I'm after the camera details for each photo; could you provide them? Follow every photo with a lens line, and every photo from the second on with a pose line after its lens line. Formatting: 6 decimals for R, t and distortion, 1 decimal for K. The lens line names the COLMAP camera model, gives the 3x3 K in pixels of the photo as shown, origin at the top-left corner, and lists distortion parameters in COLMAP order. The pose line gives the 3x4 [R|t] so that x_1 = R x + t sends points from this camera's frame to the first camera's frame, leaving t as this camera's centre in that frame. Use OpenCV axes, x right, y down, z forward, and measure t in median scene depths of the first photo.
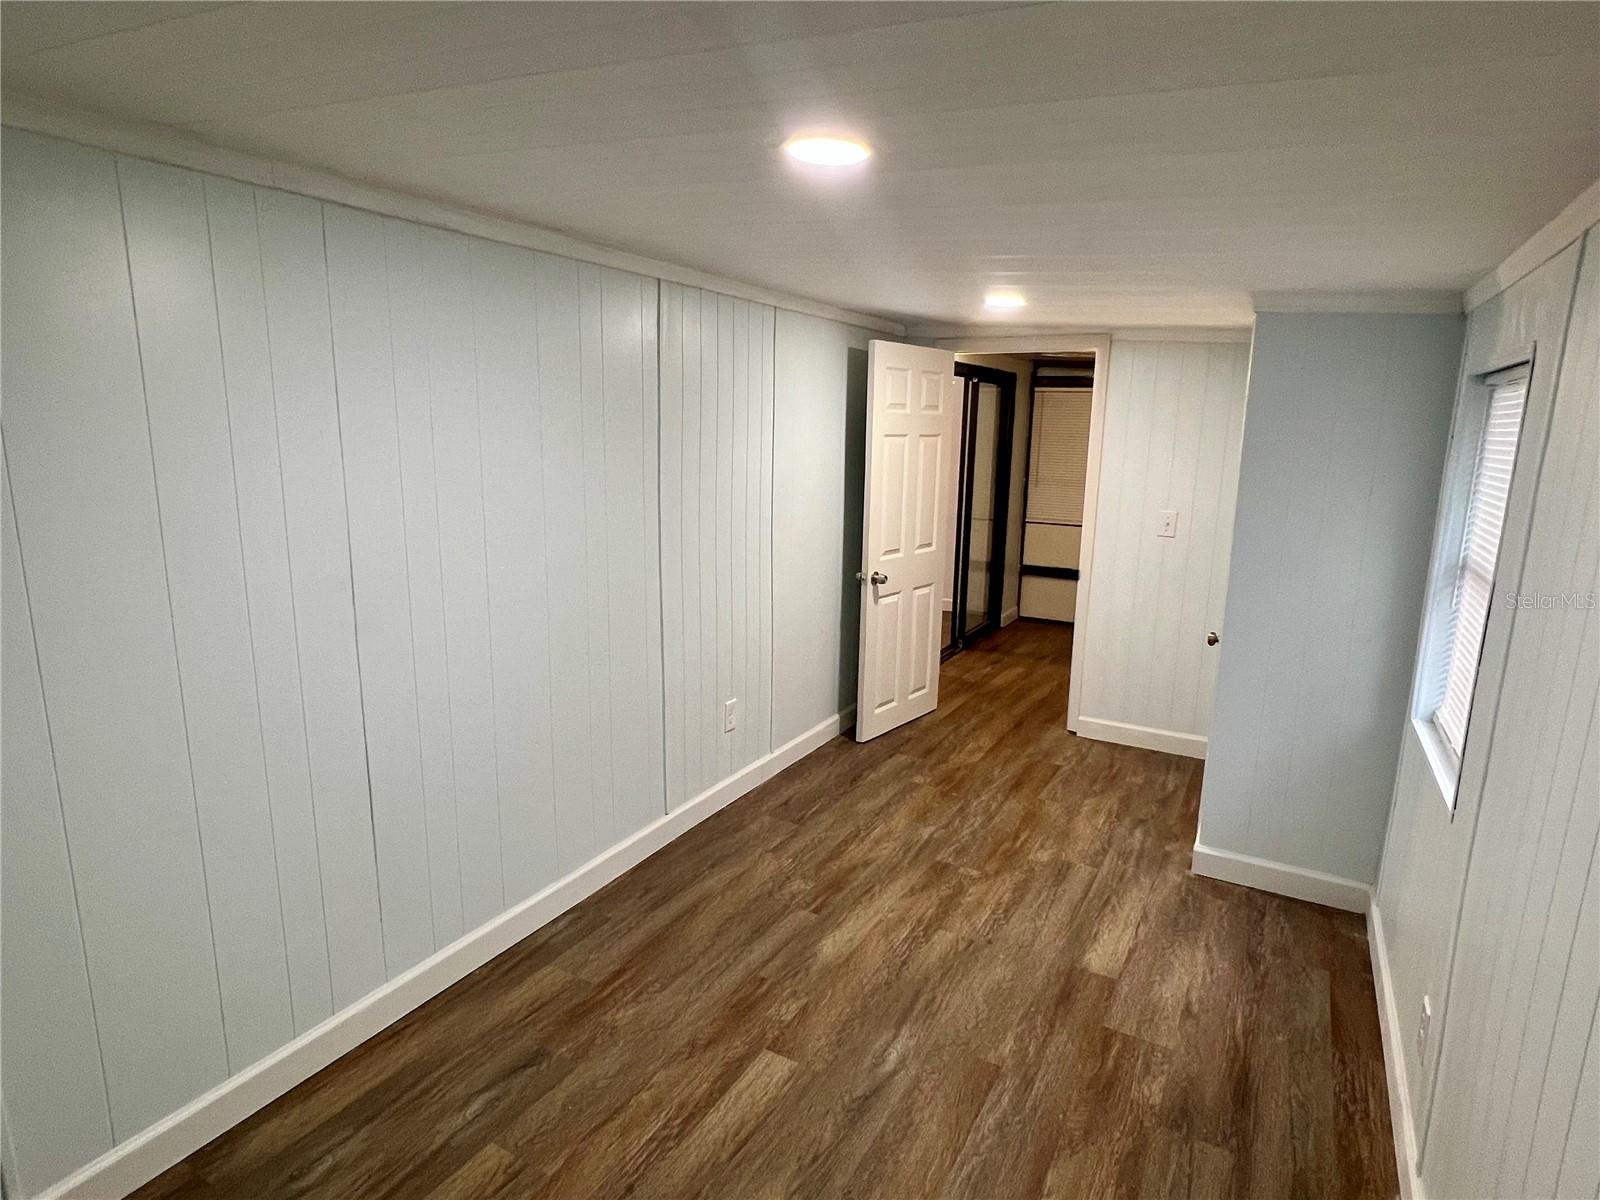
lens RADIAL K [[884.7, 0, 796.5], [0, 884.7, 593.5], [0, 0, 1]] dist [-0.002835, -0.000391]
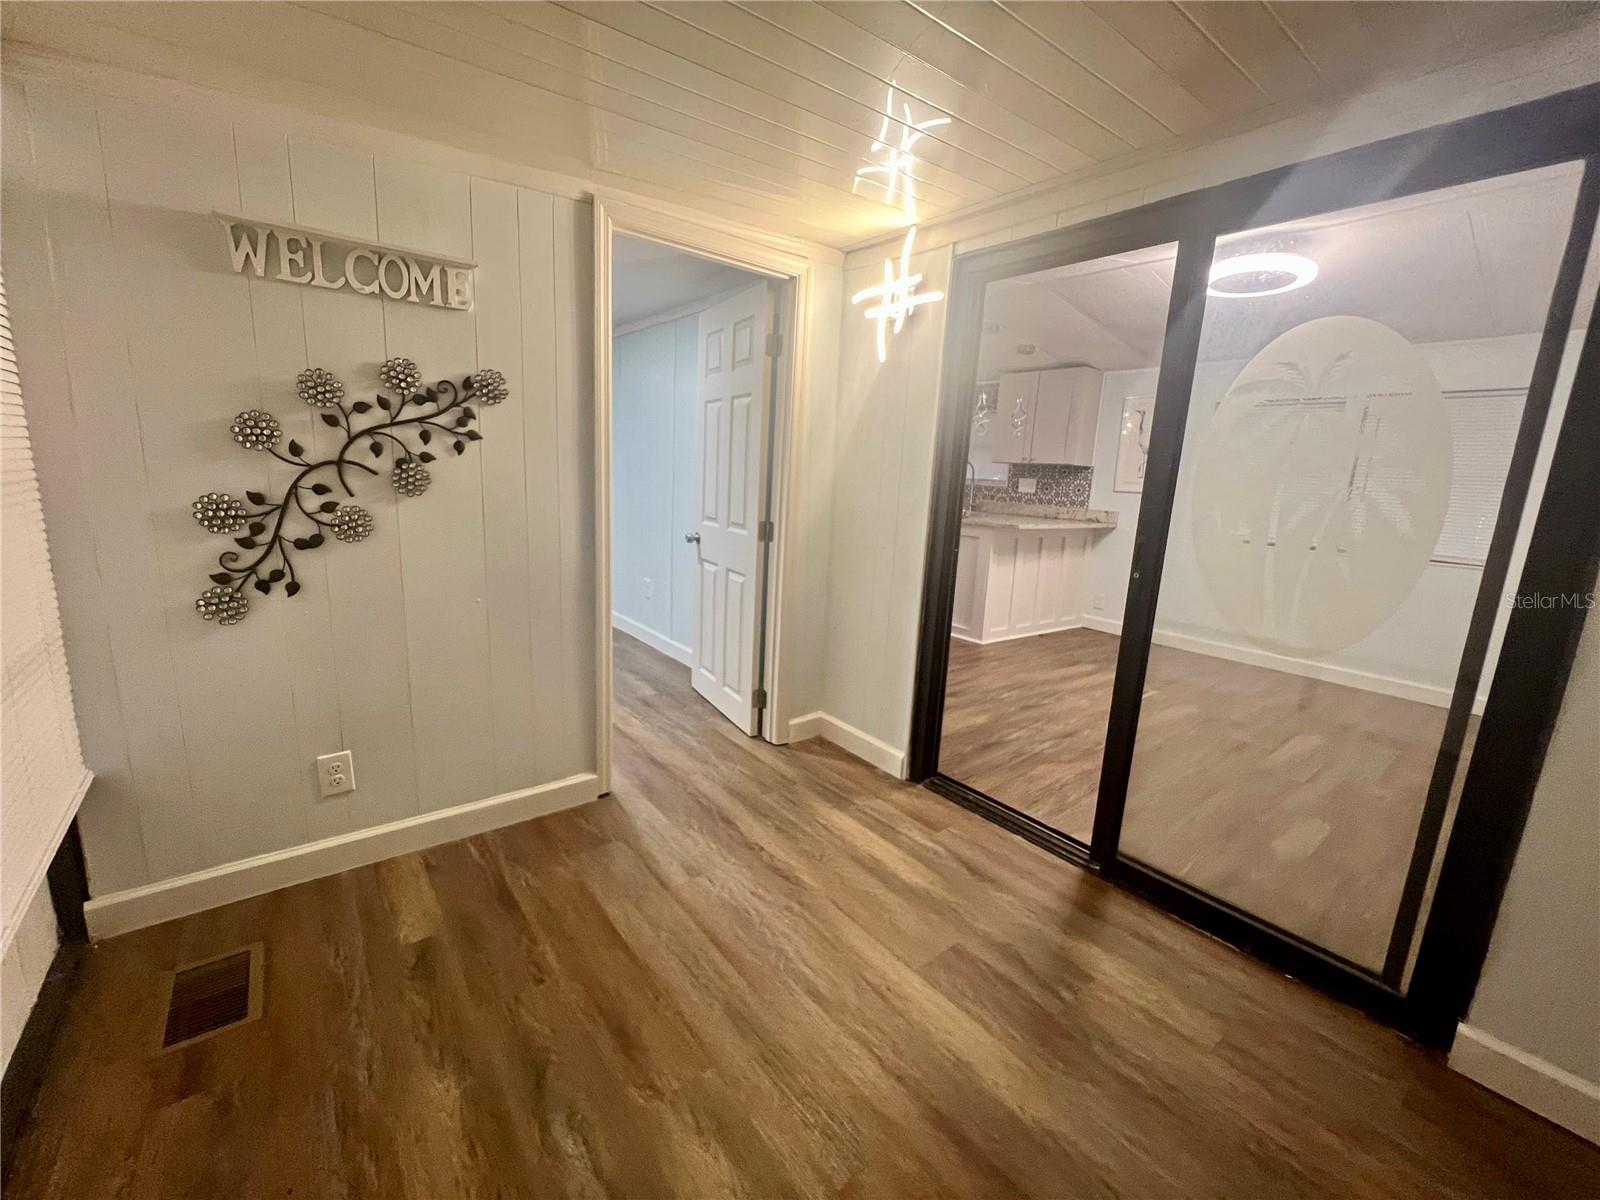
lens RADIAL K [[689.8, 0, 795.1], [0, 689.8, 605.5], [0, 0, 1]] dist [0.000672, 0.000013]
pose [[-0.380565, 0.153248, -0.911968, 0.701492], [-0.238406, 0.936579, 0.256871, -0.151234], [0.893495, 0.315175, -0.319894, 1.218418]]
